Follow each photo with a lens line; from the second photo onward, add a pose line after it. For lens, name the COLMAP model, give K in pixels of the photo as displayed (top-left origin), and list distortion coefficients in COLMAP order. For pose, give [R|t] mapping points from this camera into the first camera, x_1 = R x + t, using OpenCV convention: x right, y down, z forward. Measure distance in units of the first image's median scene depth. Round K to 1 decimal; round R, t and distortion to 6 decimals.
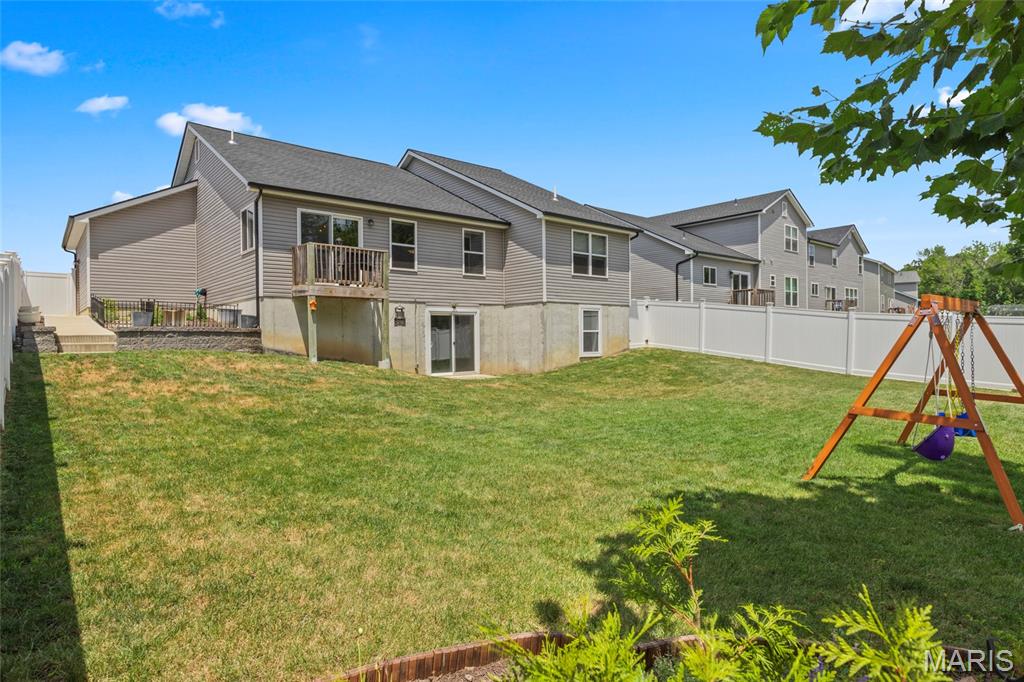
lens RADIAL K [[569.5, 0, 520.5], [0, 569.5, 339.3], [0, 0, 1]] dist [-0.005493, 0.002384]
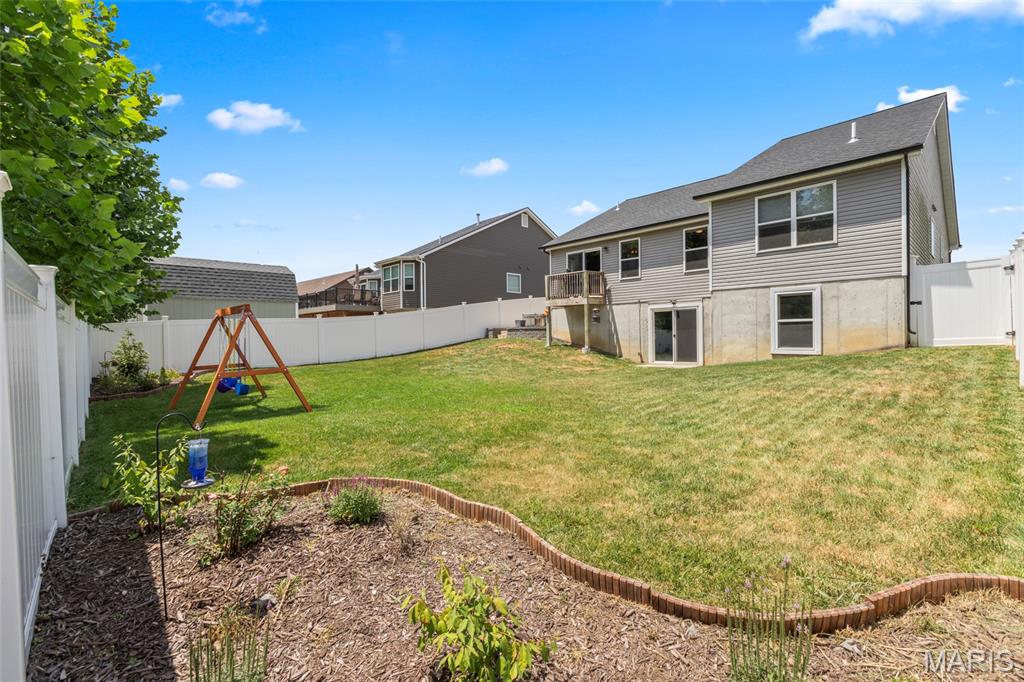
lens RADIAL K [[454.8, 0, 515.1], [0, 454.8, 335.3], [0, 0, 1]] dist [0.004258, -0.001137]
pose [[0.052397, 0.002451, -0.998623, 0.745222], [0.001507, 0.999996, 0.002533, 0.003695], [0.998625, -0.001637, 0.052394, 0.632079]]
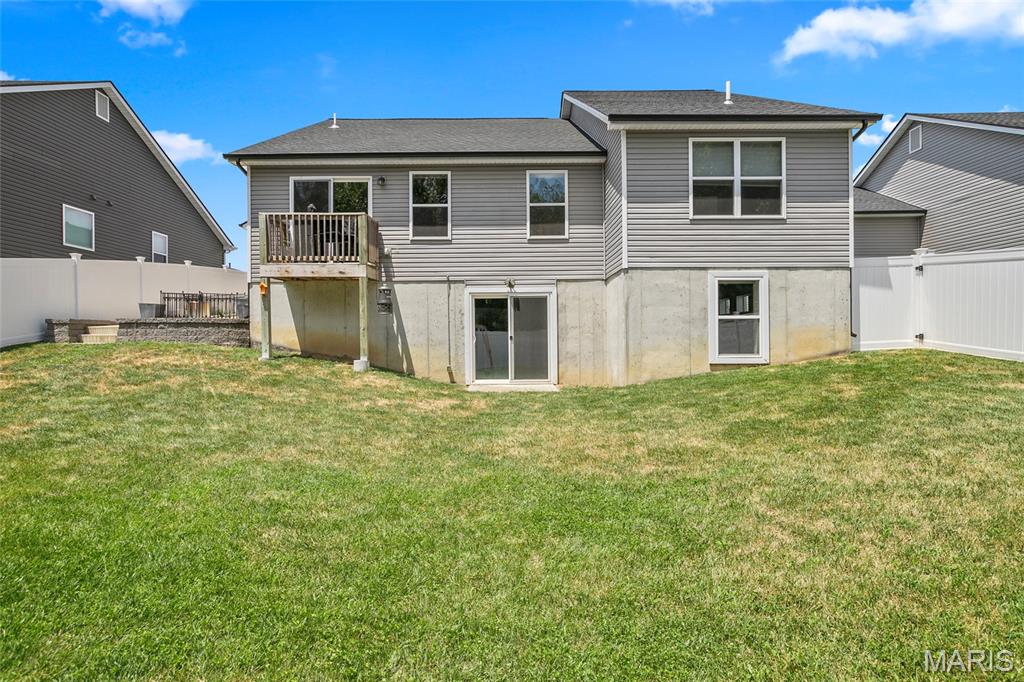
lens RADIAL K [[569.5, 0, 512.6], [0, 569.5, 332.0], [0, 0, 1]] dist [-0.005493, 0.002384]
pose [[0.759167, -0.003757, -0.650885, 0.332962], [-0.003674, 0.999943, -0.010058, 0.006801], [0.650885, 0.010027, 0.759110, 0.464740]]
